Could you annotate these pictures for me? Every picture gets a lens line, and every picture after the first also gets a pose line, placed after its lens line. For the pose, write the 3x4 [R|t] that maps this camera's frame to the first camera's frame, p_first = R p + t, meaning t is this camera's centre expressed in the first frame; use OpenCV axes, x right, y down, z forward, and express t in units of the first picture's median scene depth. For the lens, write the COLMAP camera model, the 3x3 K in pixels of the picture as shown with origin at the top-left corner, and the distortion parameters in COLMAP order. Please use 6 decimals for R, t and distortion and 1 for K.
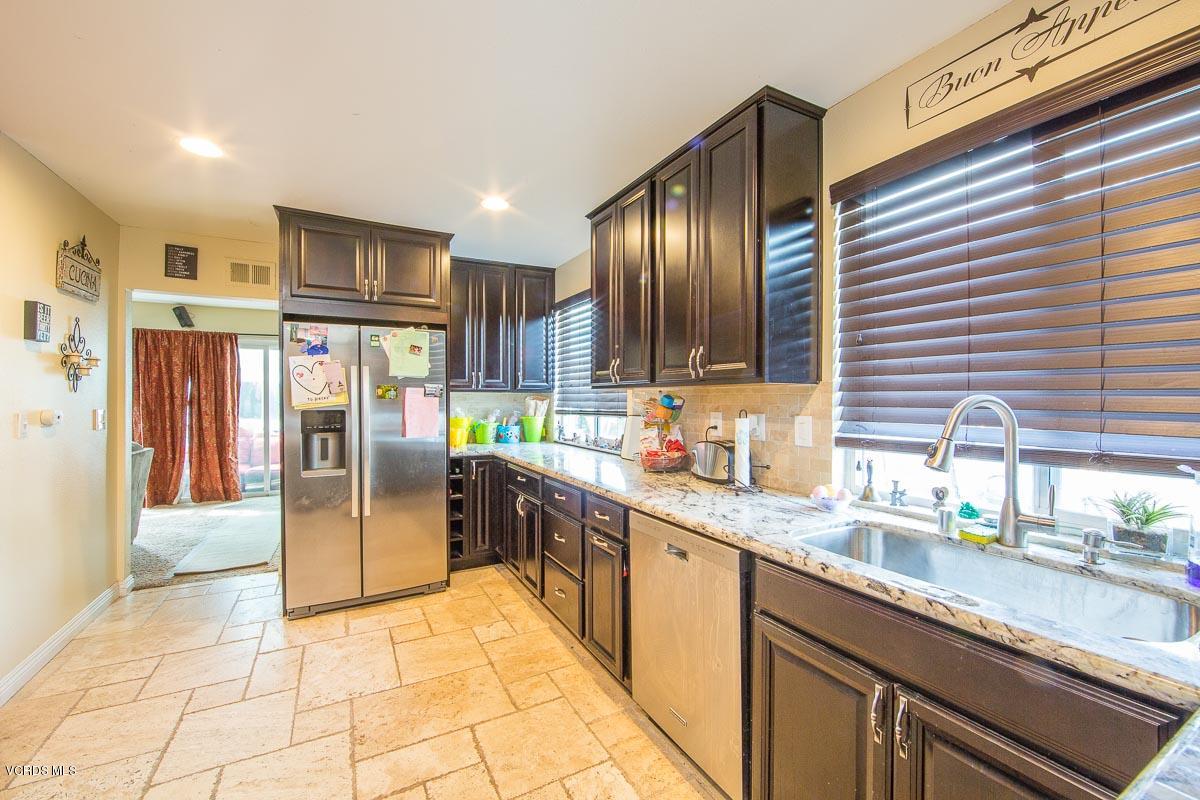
lens RADIAL K [[484.2, 0, 604.6], [0, 484.2, 397.4], [0, 0, 1]] dist [-0.001425, 0.000058]
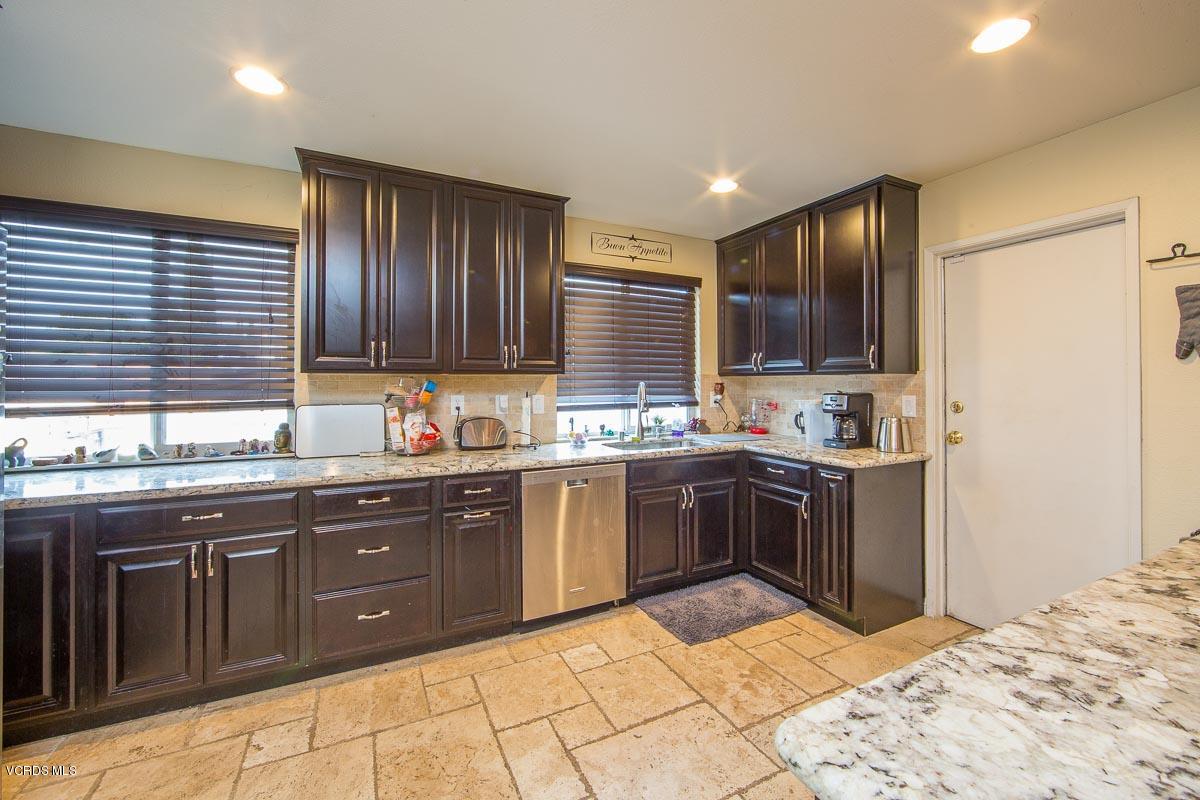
lens RADIAL K [[487.2, 0, 599.2], [0, 487.2, 380.5], [0, 0, 1]] dist [0.000237, 0.000130]
pose [[0.033160, 0.007992, 0.999418, -1.243606], [0.000969, 0.999967, -0.008029, 0.004312], [-0.999450, 0.001235, 0.033152, 0.780057]]
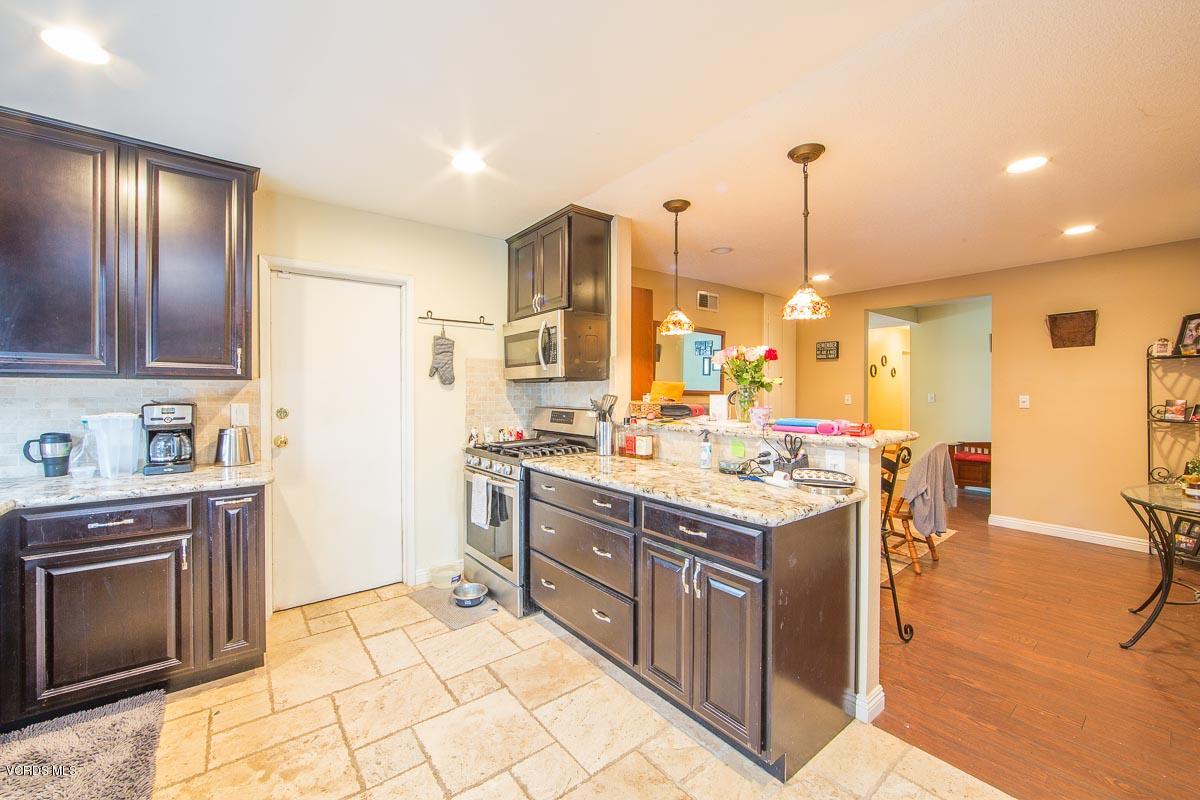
lens RADIAL K [[468.4, 0, 601.9], [0, 468.4, 394.1], [0, 0, 1]] dist [-0.000305, 0.000129]
pose [[-0.987733, 0.006297, -0.156027, -0.535511], [0.005465, 0.999968, 0.005763, 0.009529], [0.156058, 0.004840, -0.987736, 1.397690]]
